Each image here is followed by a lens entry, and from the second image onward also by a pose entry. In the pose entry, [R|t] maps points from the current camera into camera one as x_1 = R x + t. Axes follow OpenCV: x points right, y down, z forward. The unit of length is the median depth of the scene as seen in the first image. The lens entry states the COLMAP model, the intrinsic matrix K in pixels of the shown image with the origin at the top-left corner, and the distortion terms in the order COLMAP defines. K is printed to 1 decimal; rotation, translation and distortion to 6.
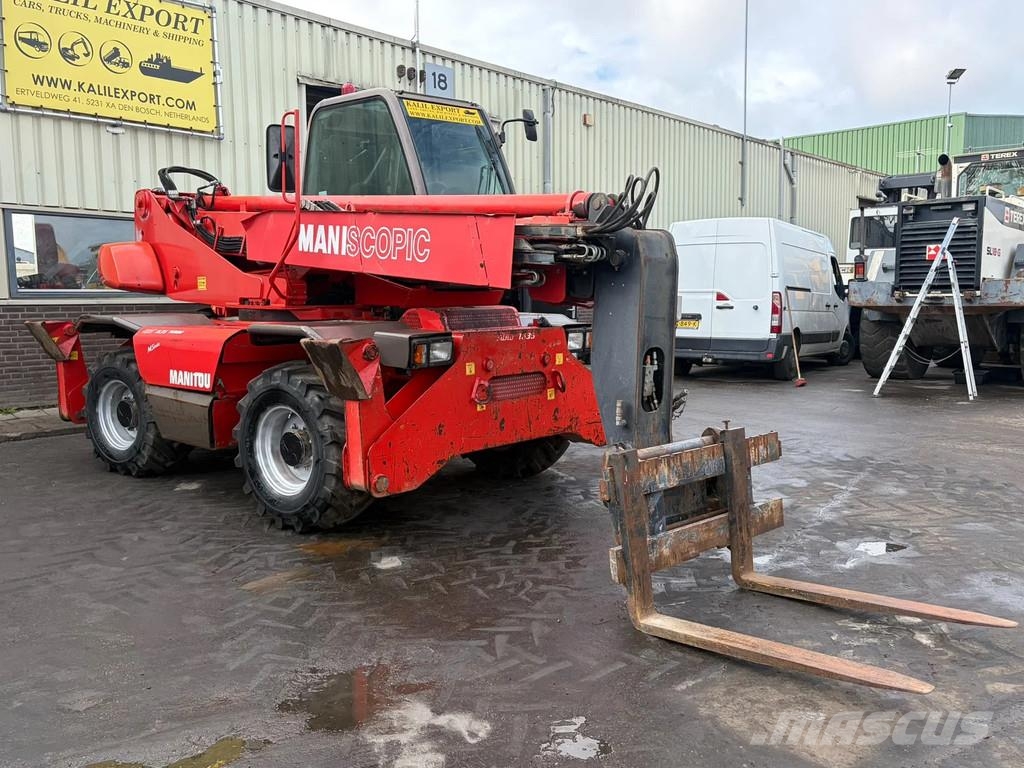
lens RADIAL K [[859.3, 0, 519.3], [0, 859.3, 375.6], [0, 0, 1]] dist [0.037514, 0.001942]
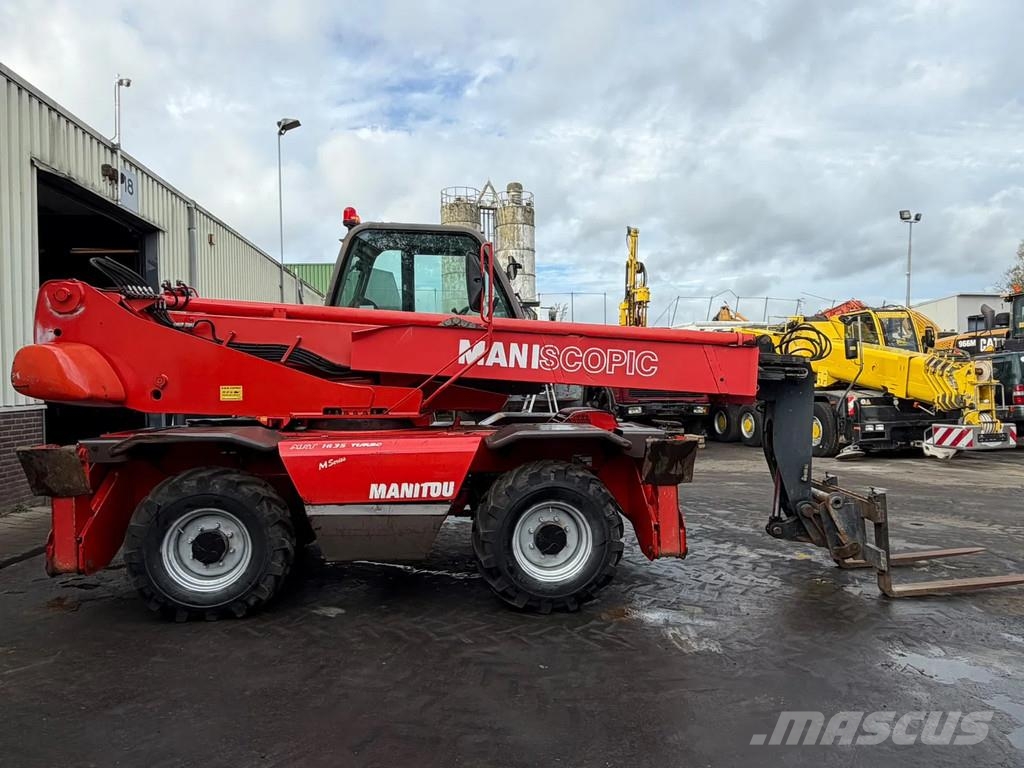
lens RADIAL K [[698.1, 0, 512.0], [0, 698.1, 384.0], [0, 0, 1]] dist [0.009666, -0.000404]
pose [[0.693555, -0.005230, 0.720384, -0.510489], [0.078696, 0.994539, -0.068545, -0.031214], [-0.716092, 0.104231, 0.690180, 0.203239]]
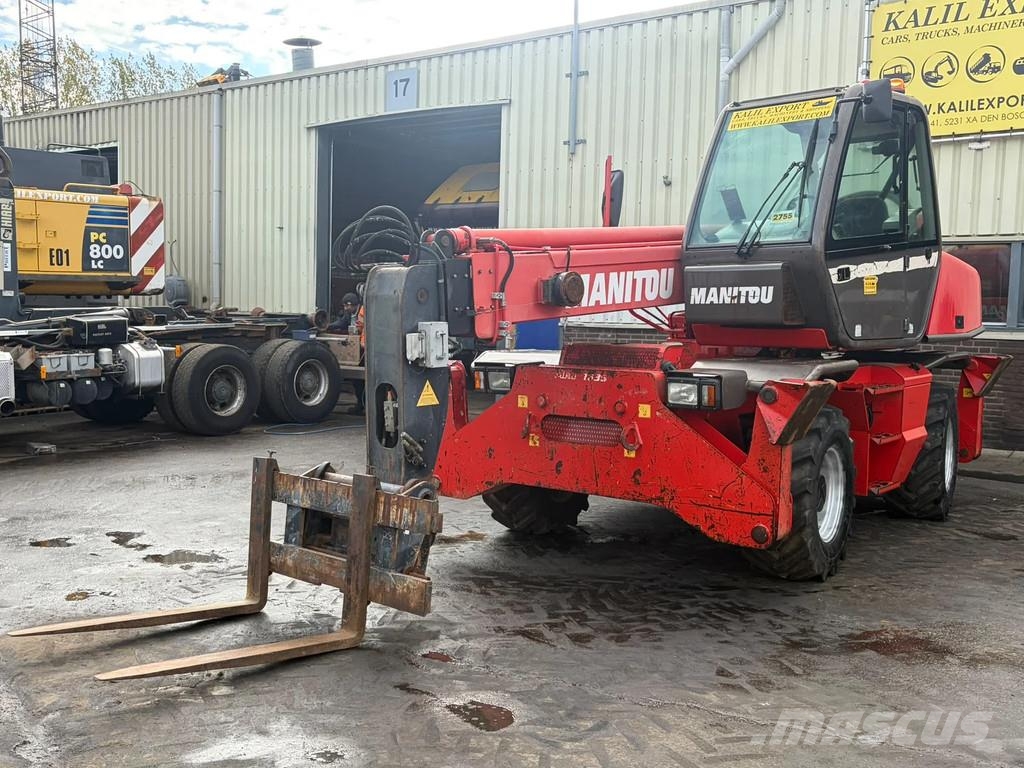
lens RADIAL K [[1083.9, 0, 512.0], [0, 1083.9, 384.0], [0, 0, 1]] dist [0.044941, -0.022937]
pose [[0.086792, 0.098391, -0.991356, 0.633326], [-0.105881, 0.990386, 0.089025, -0.086775], [0.990584, 0.097239, 0.096376, 0.432105]]
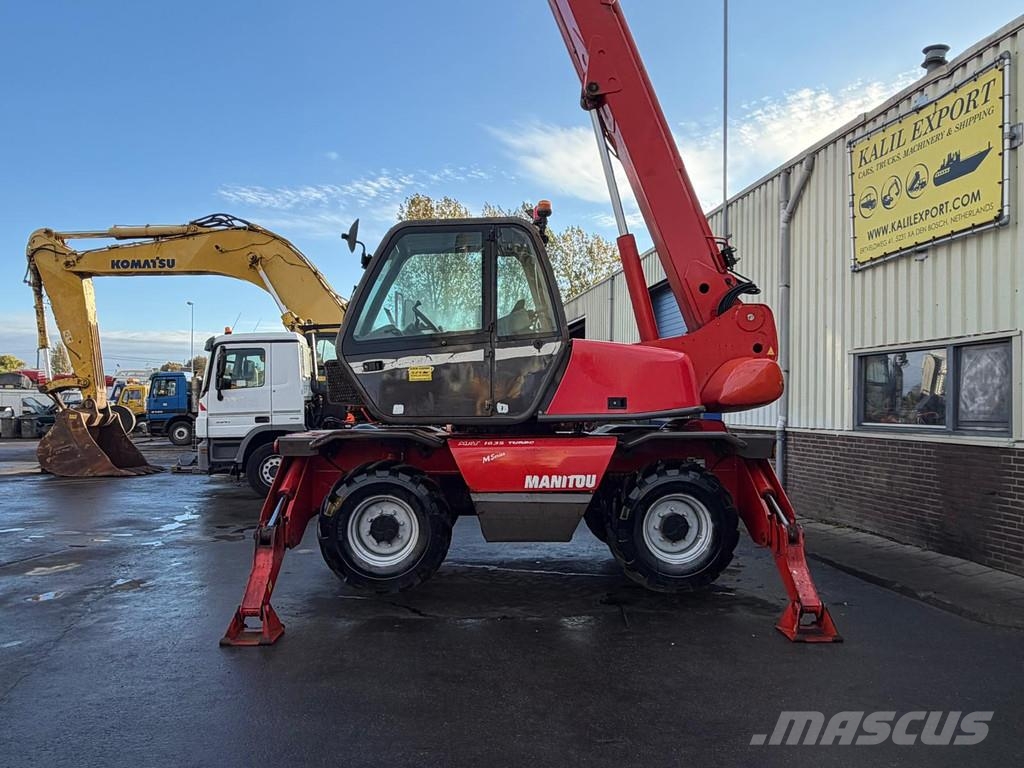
lens RADIAL K [[791.3, 0, 512.0], [0, 791.3, 384.0], [0, 0, 1]] dist [-0.001151, -0.008805]
pose [[-0.654280, -0.010114, -0.756185, 0.465623], [-0.064953, 0.996967, 0.042866, -0.151150], [0.753458, 0.077162, -0.652953, 1.223123]]
